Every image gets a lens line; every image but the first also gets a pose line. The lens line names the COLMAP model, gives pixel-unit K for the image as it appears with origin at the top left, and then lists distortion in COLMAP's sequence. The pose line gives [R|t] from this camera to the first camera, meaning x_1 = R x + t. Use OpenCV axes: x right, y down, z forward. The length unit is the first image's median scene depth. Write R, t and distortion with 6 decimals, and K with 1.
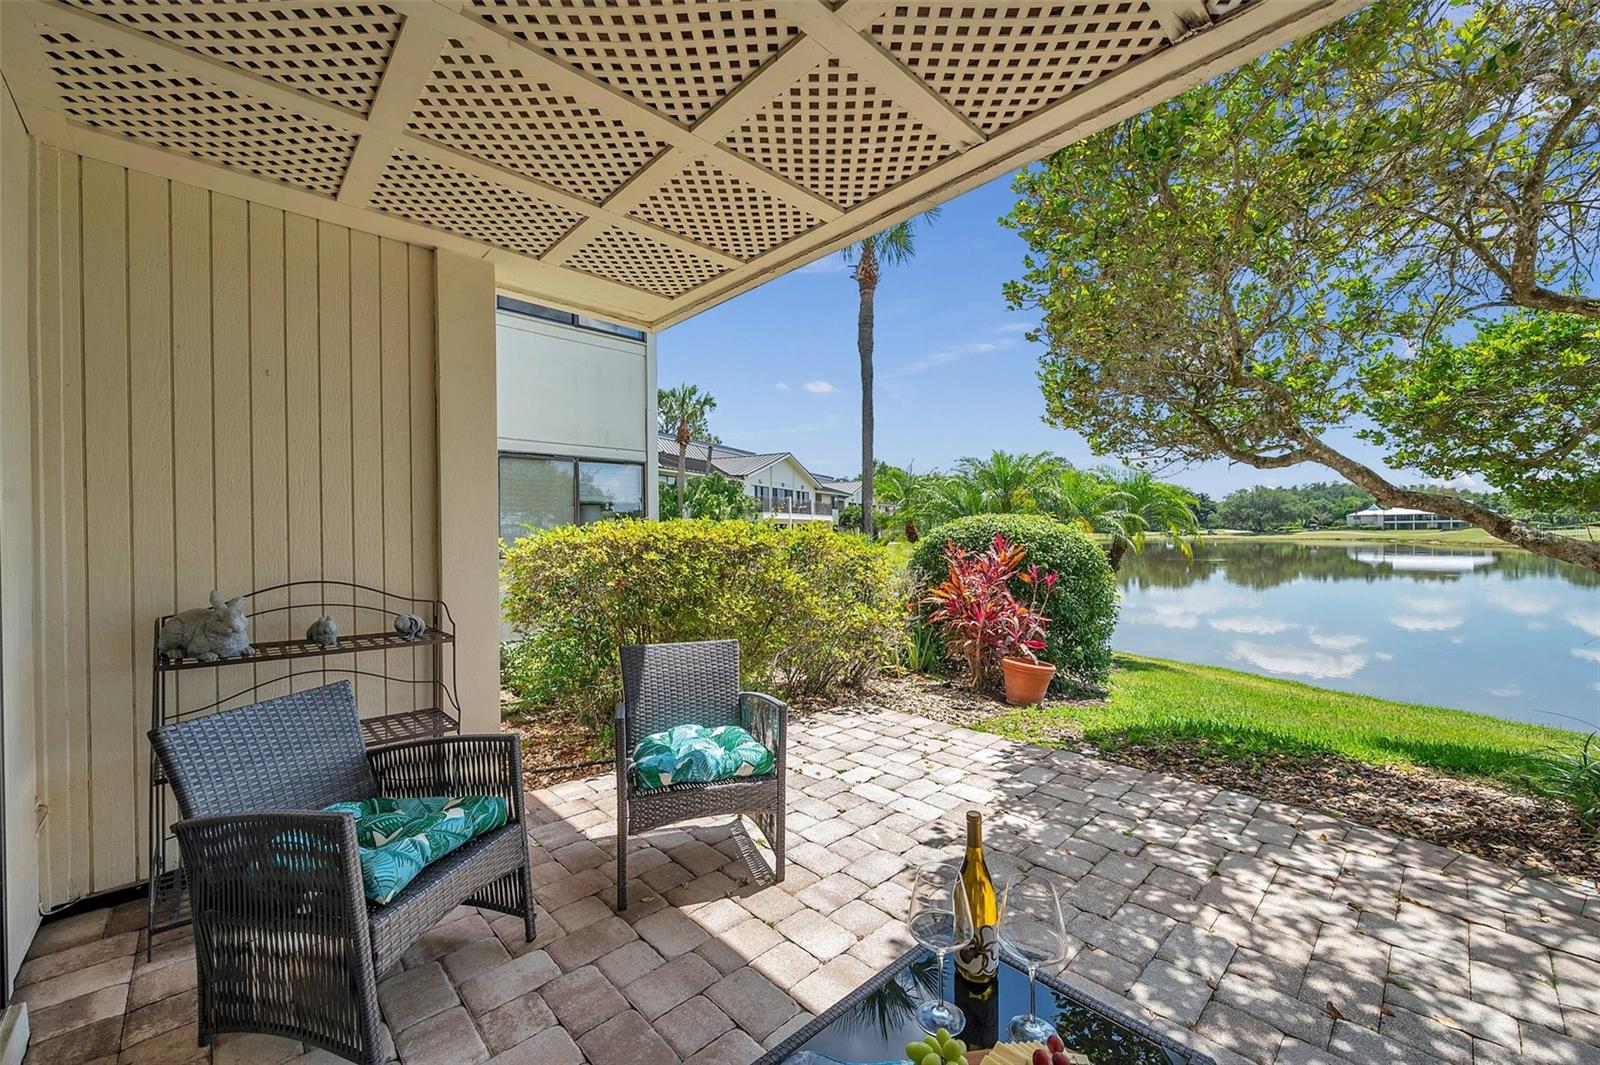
lens RADIAL K [[628.0, 0, 800.9], [0, 628.0, 535.5], [0, 0, 1]] dist [-0.001160, -0.000345]
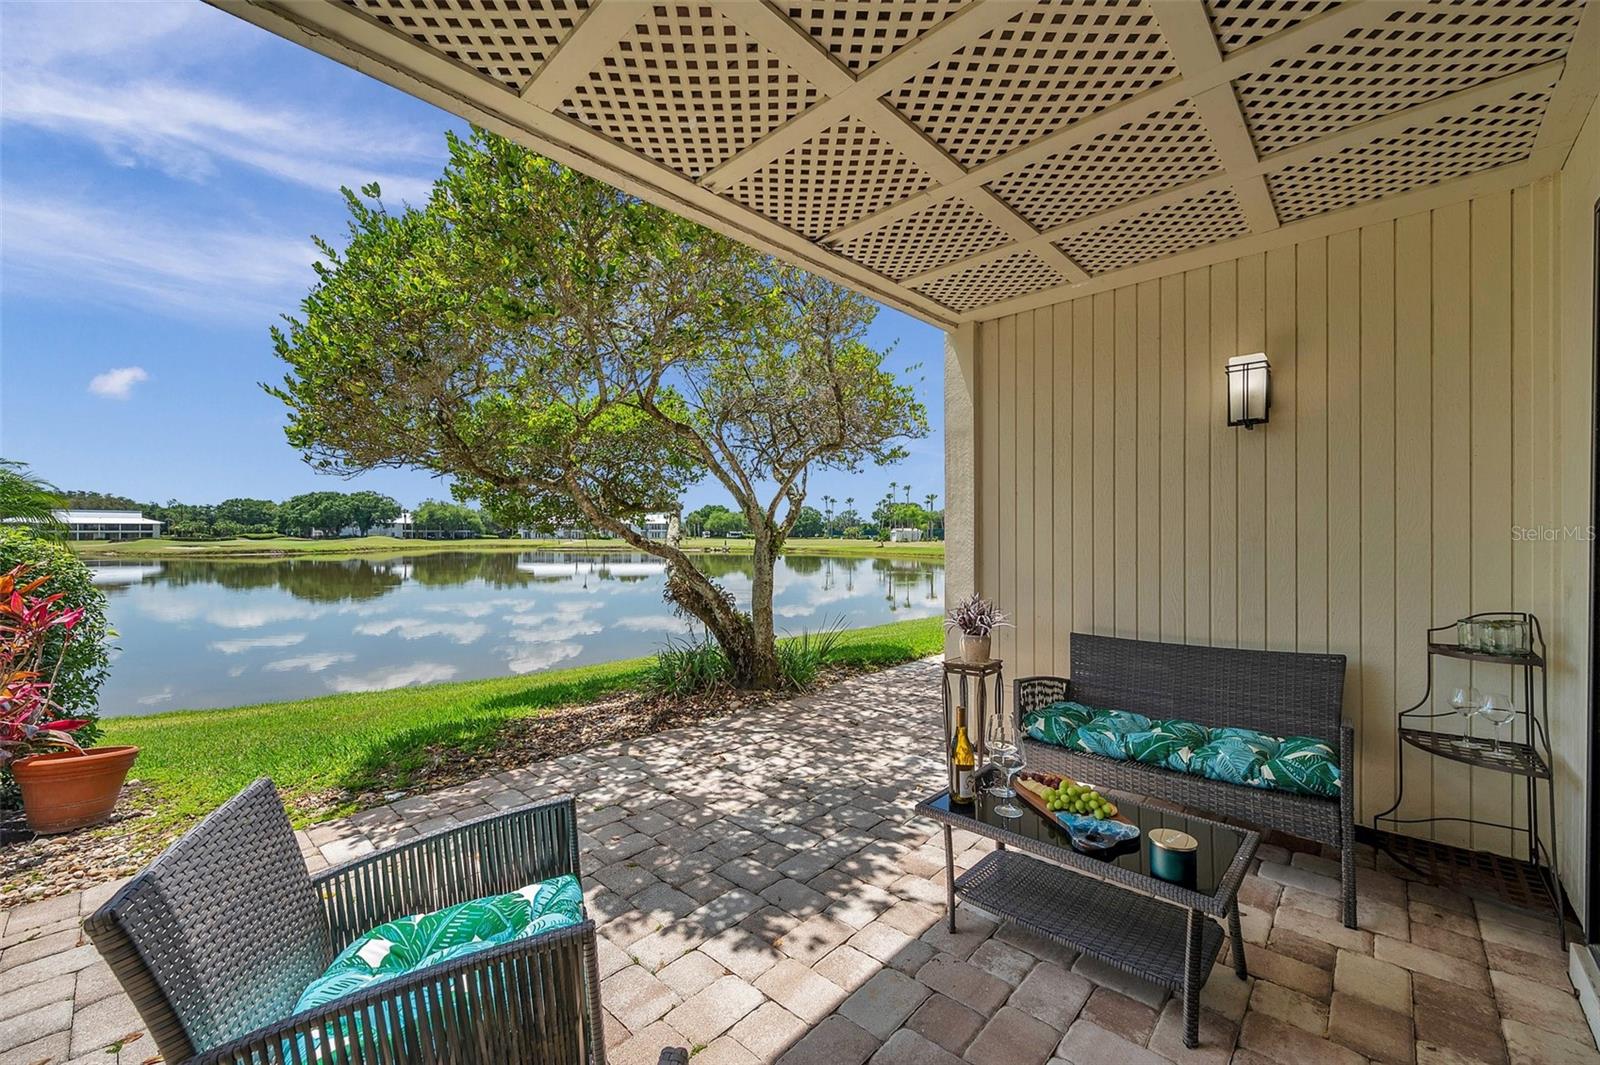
lens RADIAL K [[632.2, 0, 801.4], [0, 632.2, 535.7], [0, 0, 1]] dist [-0.000812, 0.000142]
pose [[-0.066459, 0.010015, 0.997739, -0.648594], [0.006635, 0.999932, -0.009595, -0.003154], [-0.997767, 0.005982, -0.066521, 0.711498]]
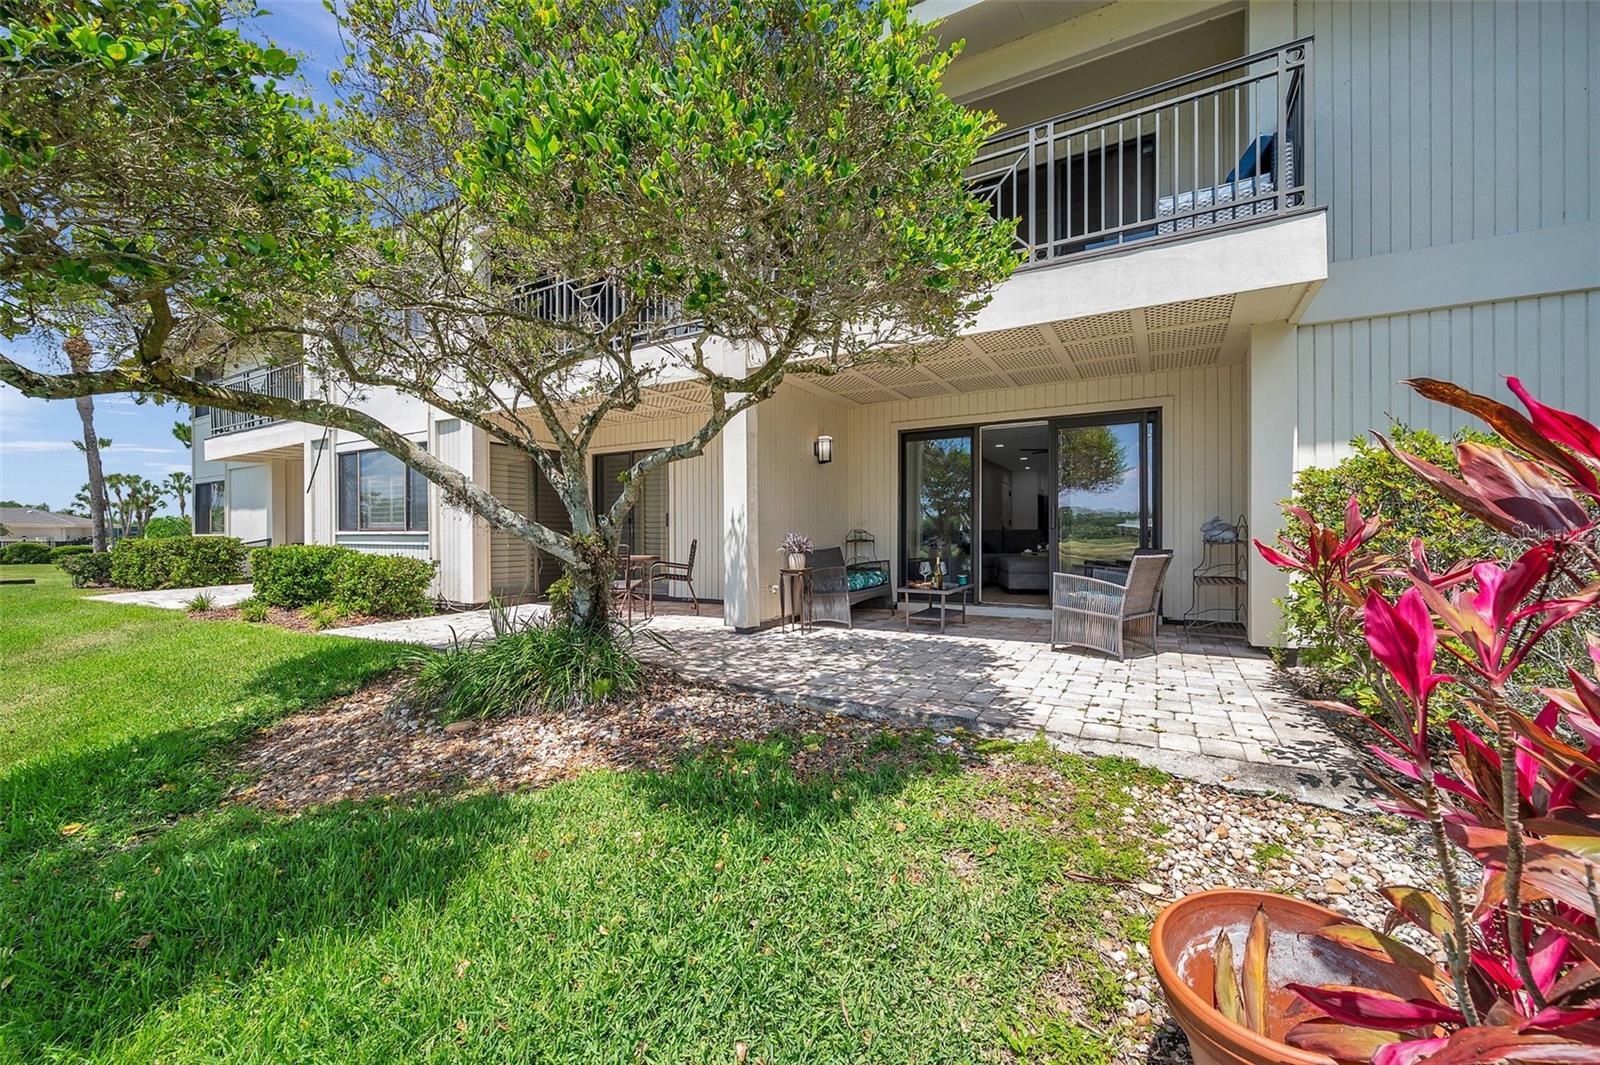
lens RADIAL K [[632.2, 0, 801.4], [0, 632.2, 535.7], [0, 0, 1]] dist [-0.000812, 0.000142]
pose [[-0.956695, 0.017509, -0.290565, 1.262107], [0.015233, 0.999833, 0.010092, 0.097213], [0.290693, 0.005228, -0.956802, 2.491375]]
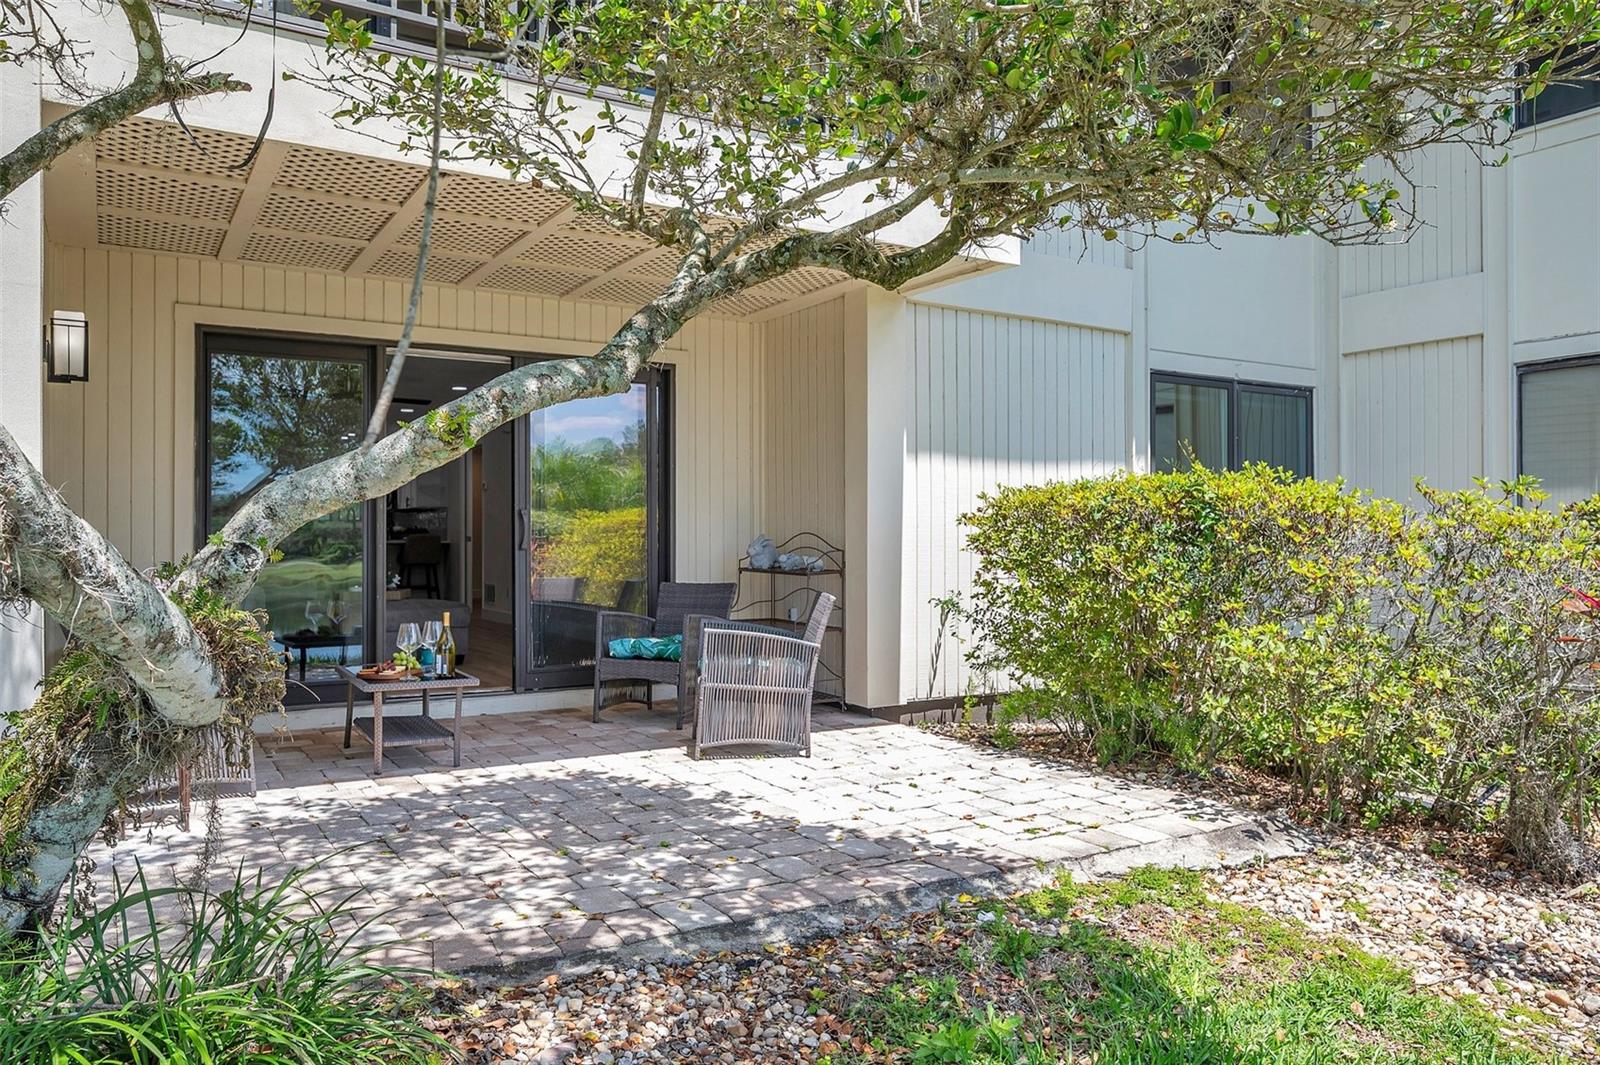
lens RADIAL K [[1136.1, 0, 807.7], [0, 1136.1, 532.9], [0, 0, 1]] dist [-0.001432, 0.000246]
pose [[-0.207905, 0.005772, -0.978132, 1.972234], [-0.000871, 0.999981, 0.006086, 0.050417], [0.978149, 0.002117, -0.207896, 1.496200]]
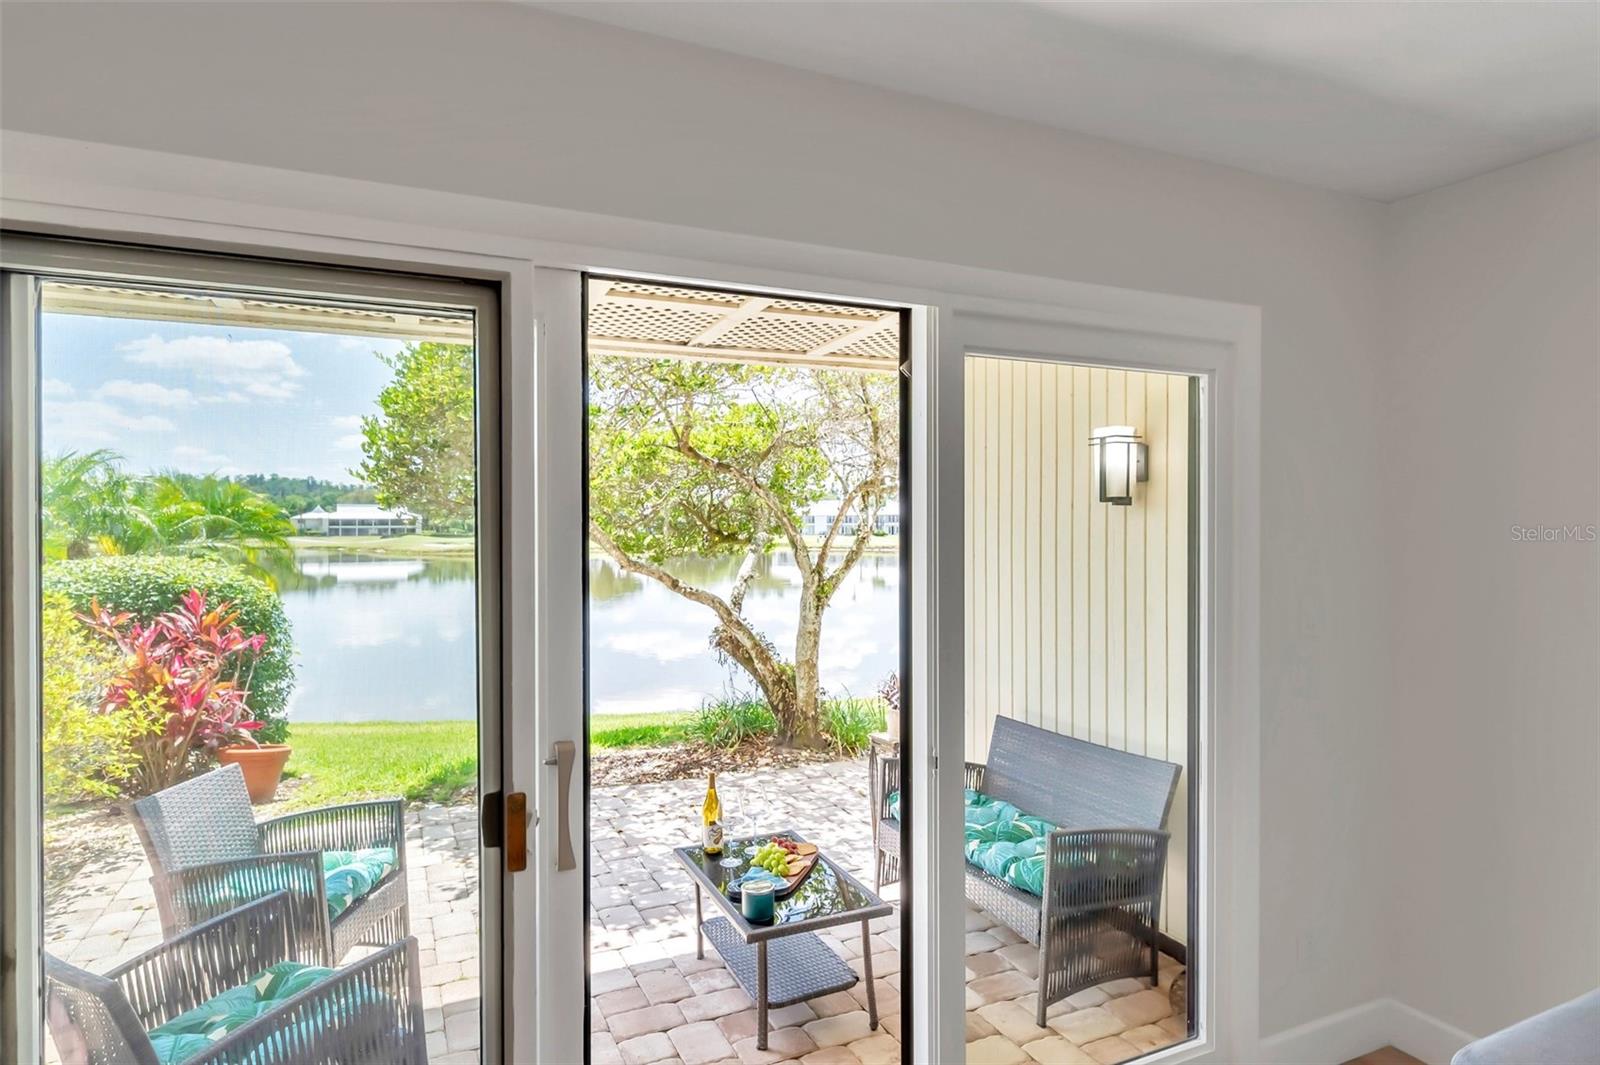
lens RADIAL K [[894.1, 0, 801.7], [0, 894.1, 536.0], [0, 0, 1]] dist [-0.000264, -0.000552]
pose [[0.322133, 0.002266, 0.946692, -1.077849], [0.003863, 0.999986, -0.003708, -0.137862], [-0.946686, 0.004851, 0.322120, -0.085265]]
